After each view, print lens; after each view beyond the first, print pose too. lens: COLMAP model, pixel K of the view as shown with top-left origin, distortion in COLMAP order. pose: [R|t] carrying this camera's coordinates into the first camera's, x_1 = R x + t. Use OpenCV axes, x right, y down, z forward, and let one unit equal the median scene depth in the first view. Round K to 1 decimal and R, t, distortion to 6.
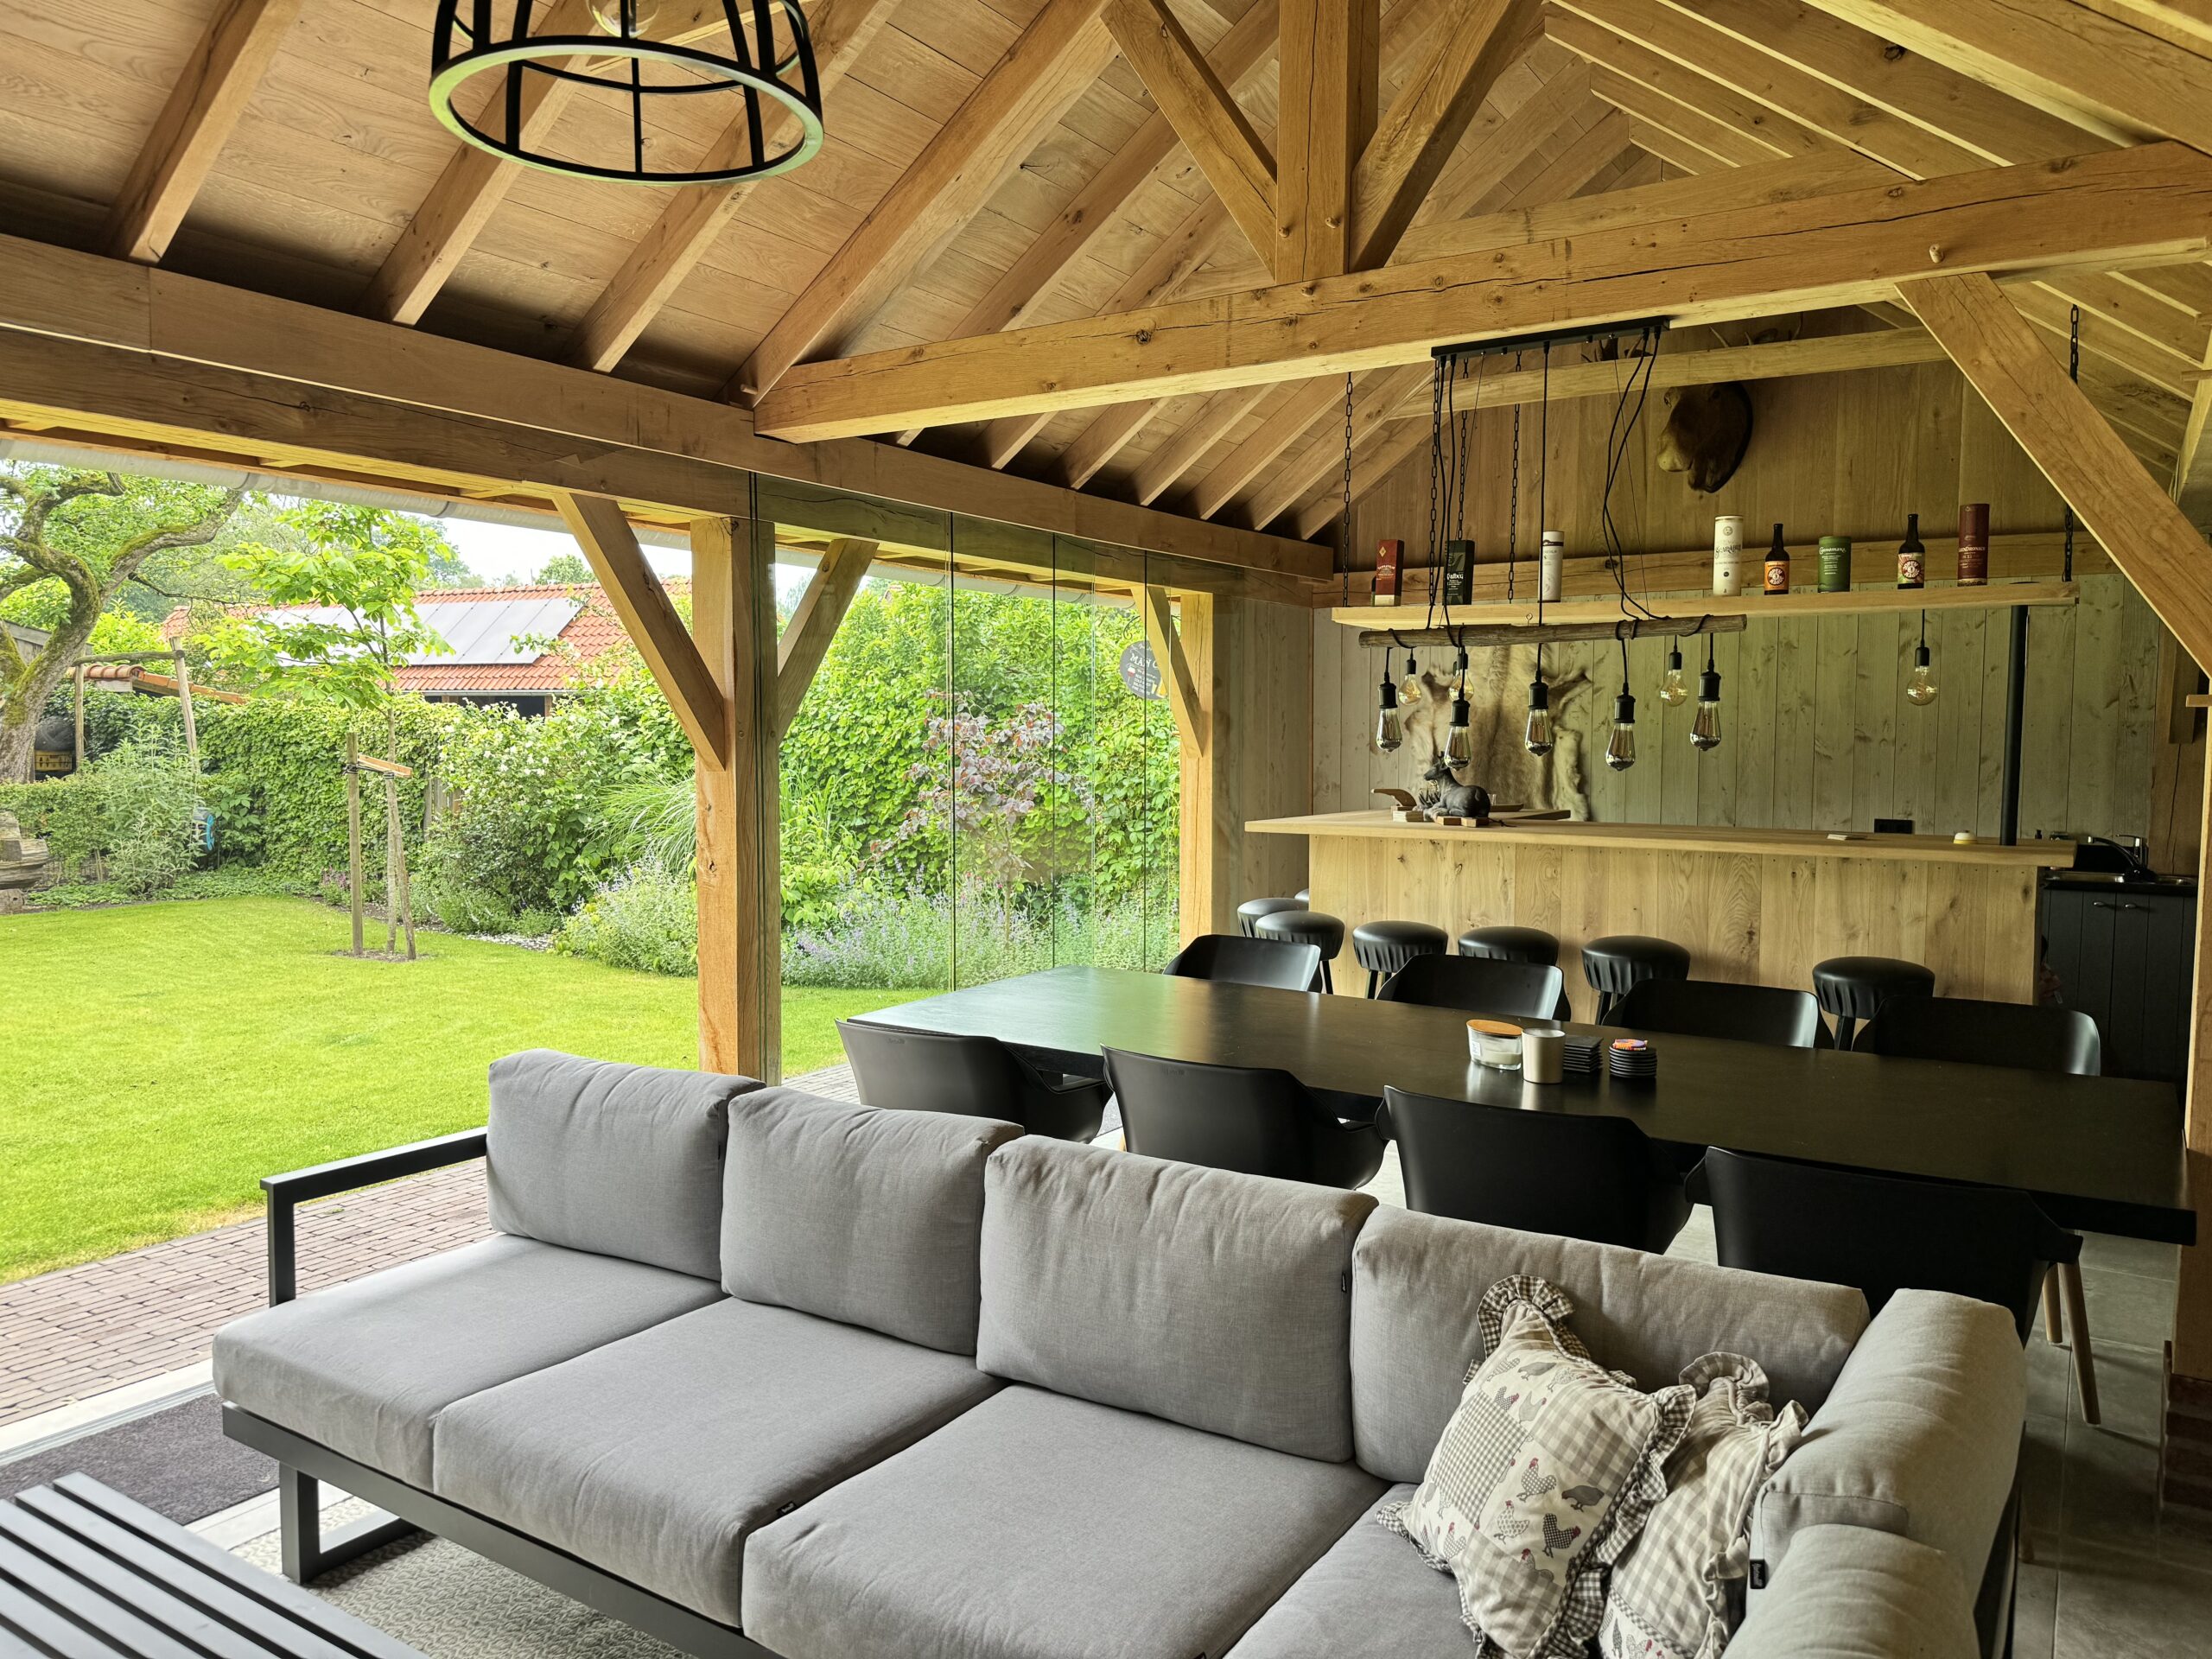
lens RADIAL K [[1549.1, 0, 1097.4], [0, 1549.1, 822.7], [0, 0, 1]] dist [0.042588, -0.052683]
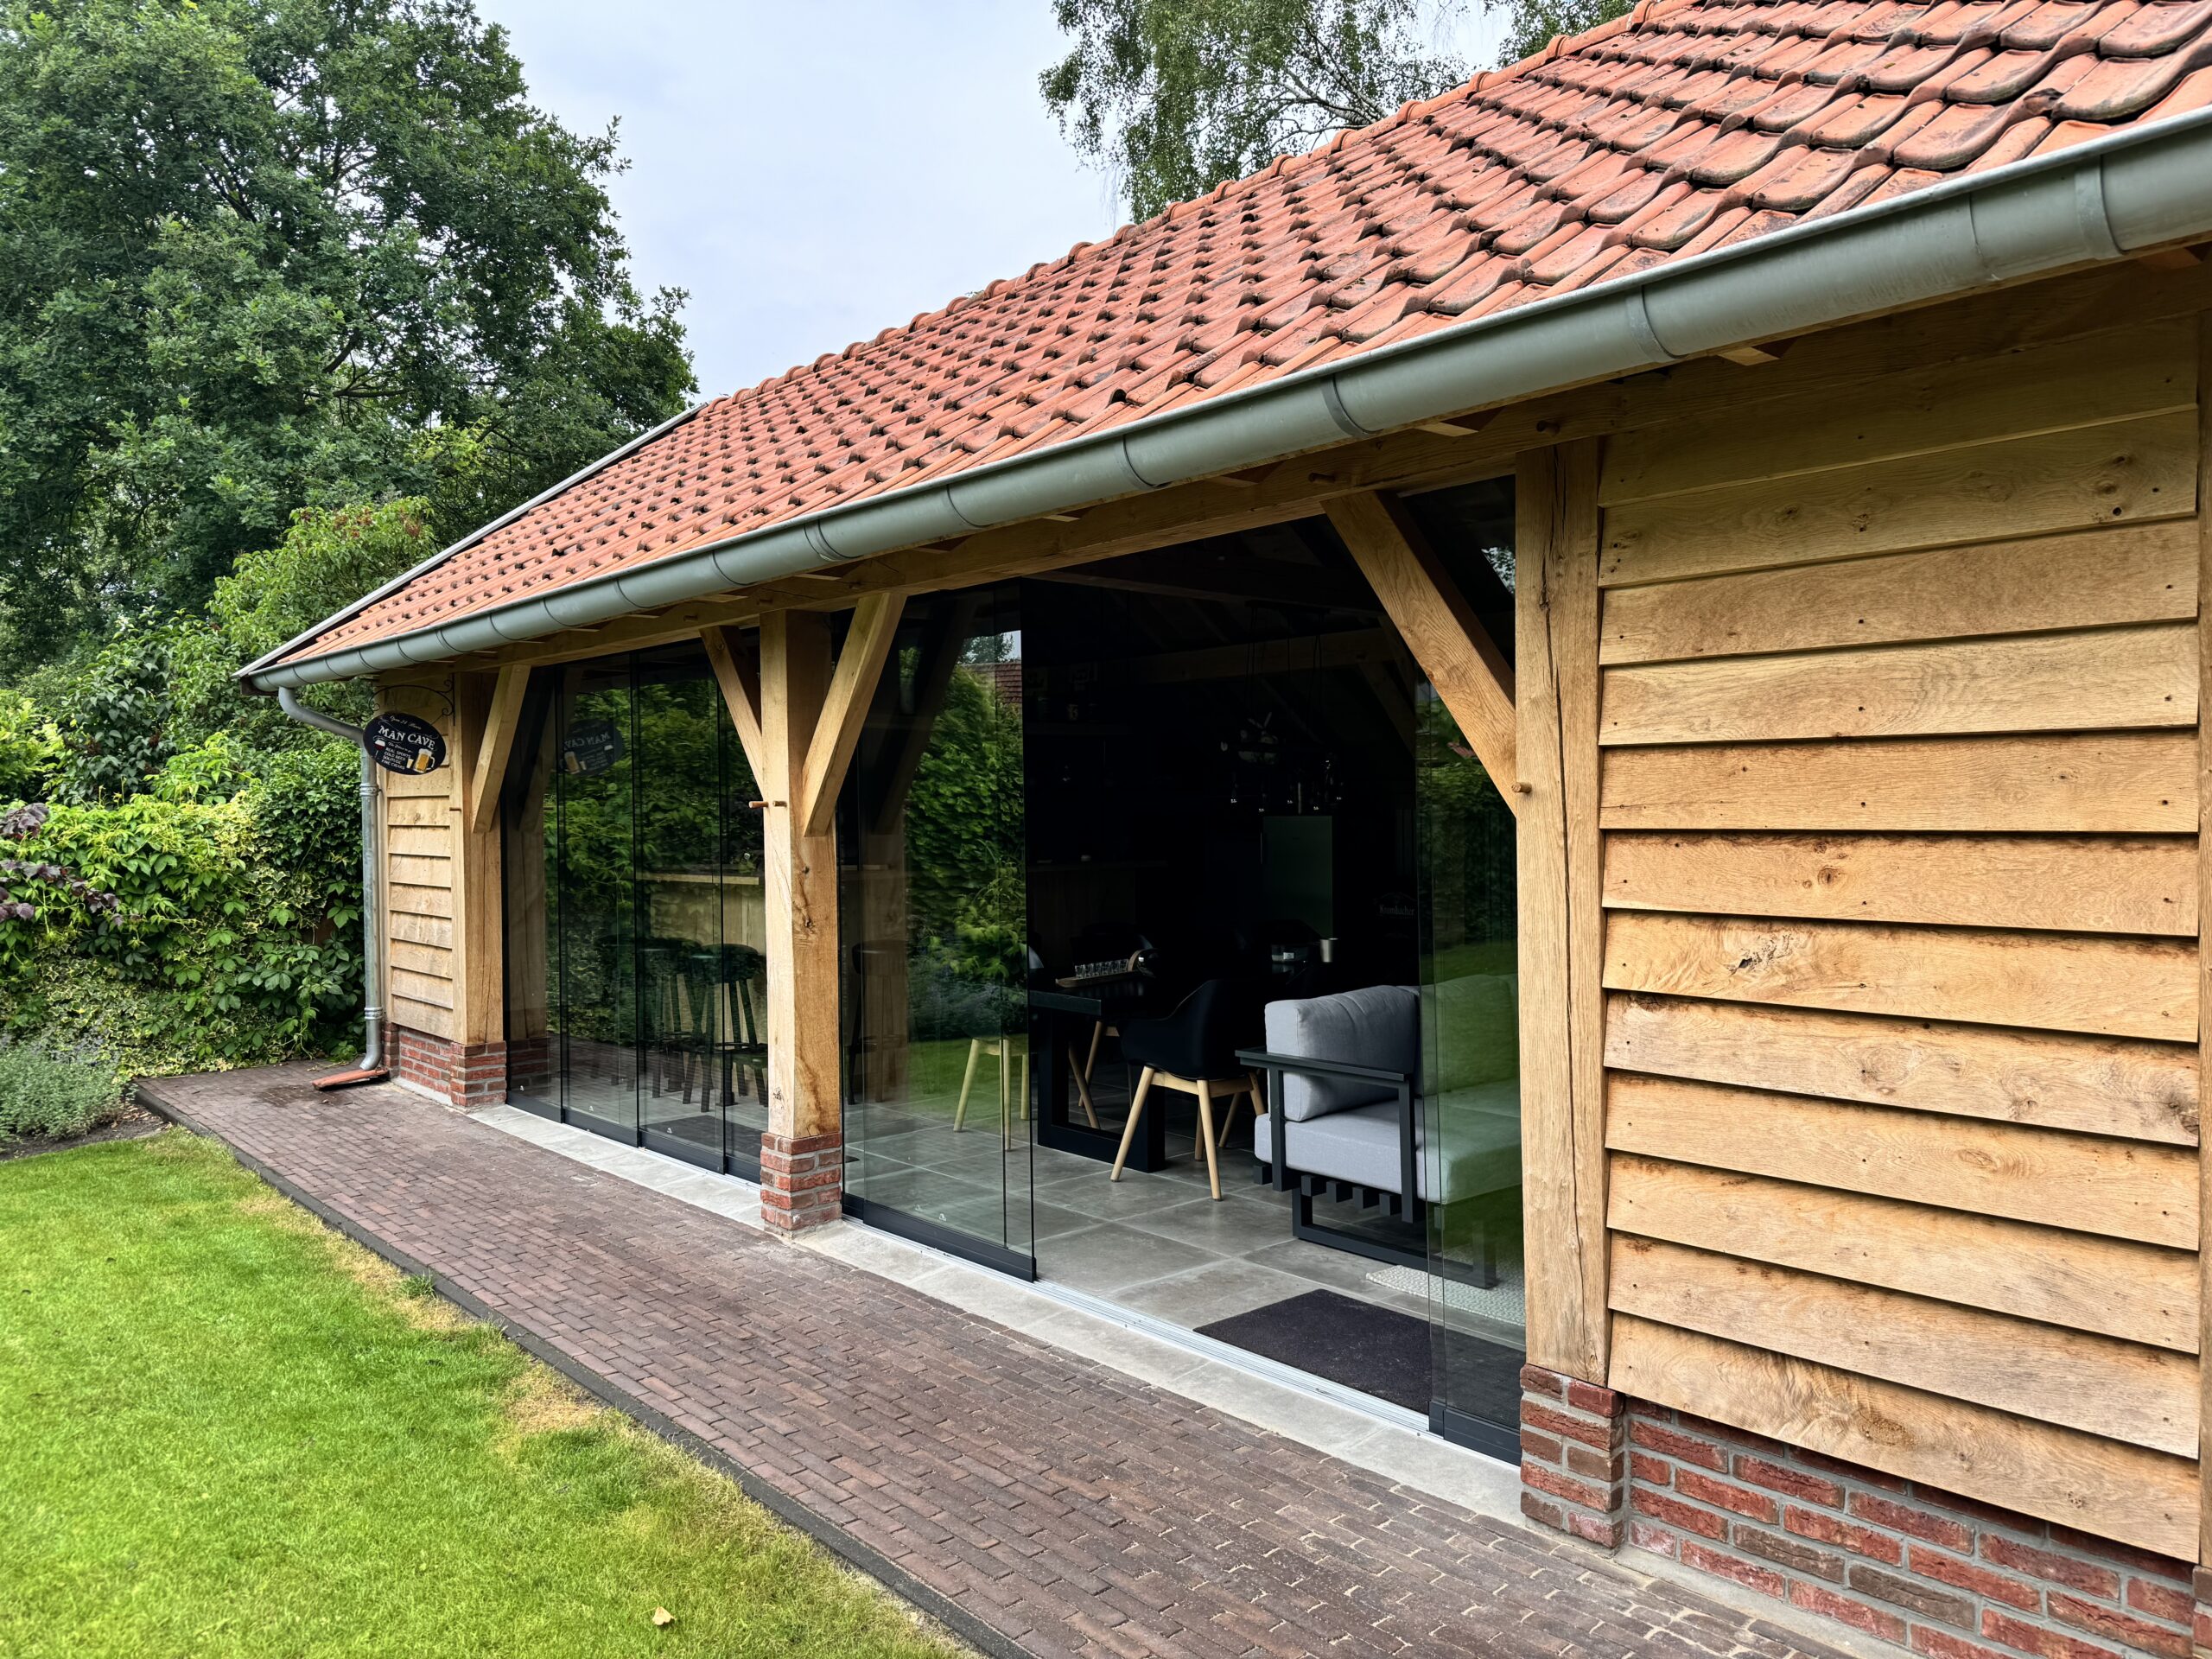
lens RADIAL K [[1549.1, 0, 1106.0], [0, 1549.1, 815.1], [0, 0, 1]] dist [0.042588, -0.052683]
pose [[0.258567, -0.011447, 0.965925, -1.516008], [0.072235, 0.997359, -0.007517, -0.029941], [-0.963289, 0.071717, 0.258712, 0.614573]]
